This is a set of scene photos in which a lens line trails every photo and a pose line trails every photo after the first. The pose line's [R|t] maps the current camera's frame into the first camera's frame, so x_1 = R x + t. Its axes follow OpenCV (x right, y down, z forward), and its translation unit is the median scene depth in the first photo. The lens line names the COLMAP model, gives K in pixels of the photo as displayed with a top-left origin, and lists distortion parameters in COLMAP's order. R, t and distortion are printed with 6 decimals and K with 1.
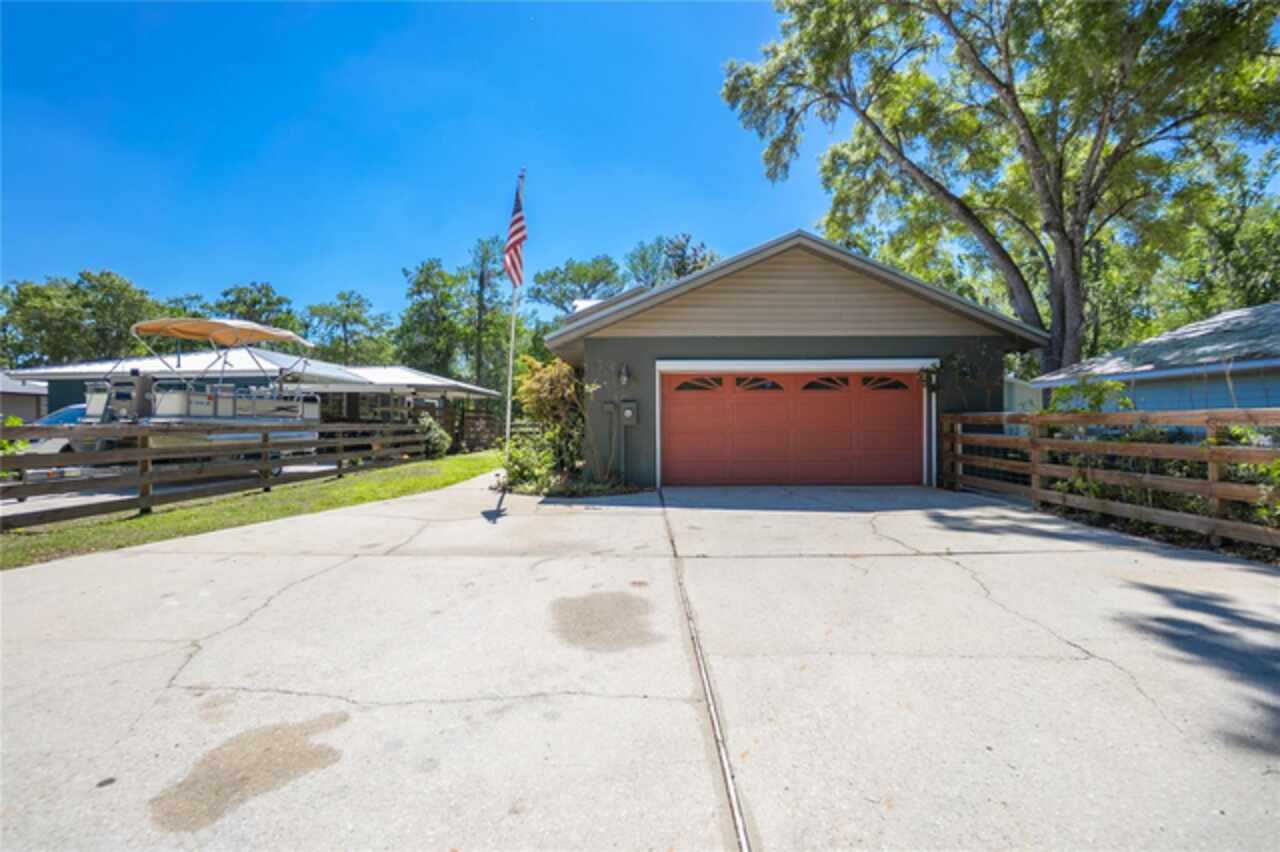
lens RADIAL K [[585.4, 0, 641.1], [0, 585.4, 411.1], [0, 0, 1]] dist [-0.017626, 0.000408]
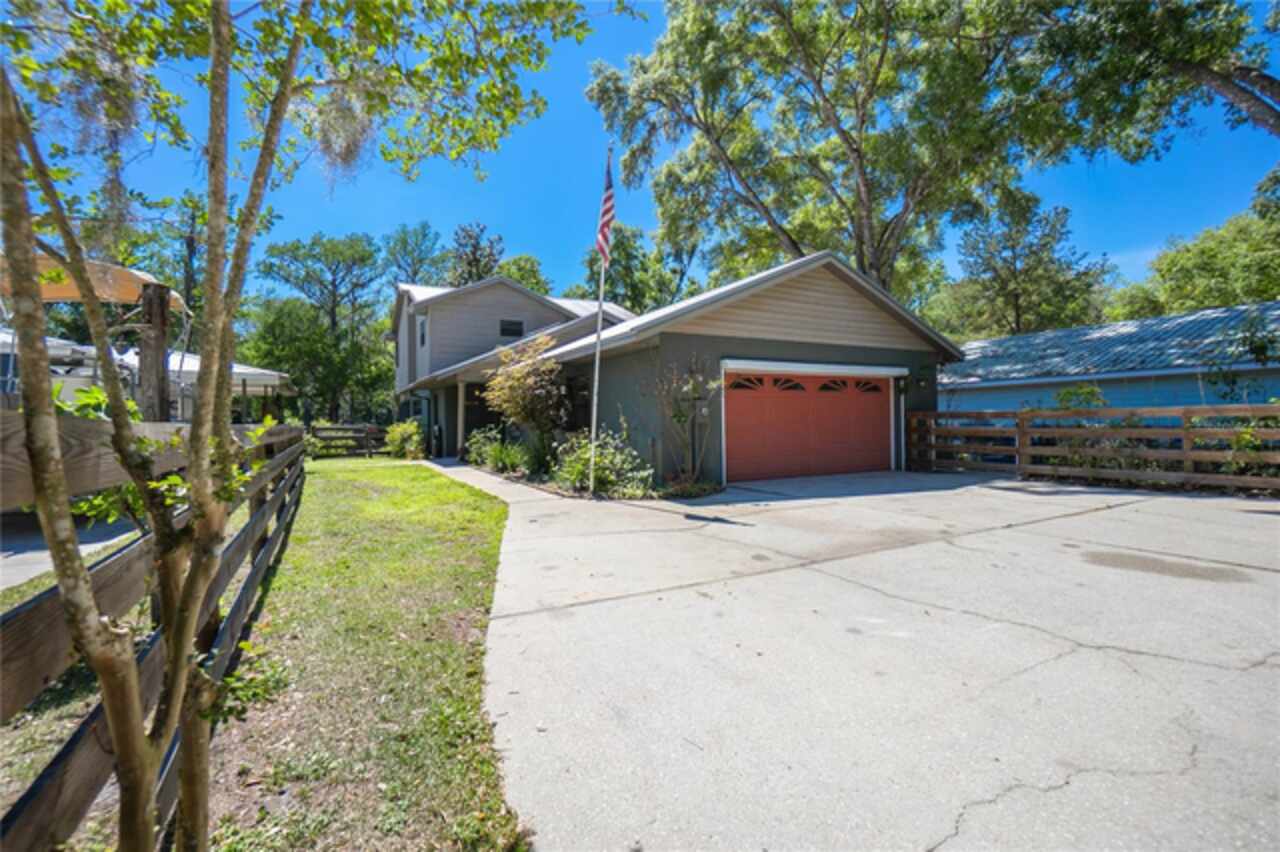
lens RADIAL K [[595.1, 0, 637.3], [0, 595.1, 417.5], [0, 0, 1]] dist [-0.036737, 0.000684]
pose [[0.873787, -0.004444, 0.486289, -0.280827], [0.001530, 0.999978, 0.006388, 0.003564], [-0.486307, -0.004838, 0.873775, 0.081630]]
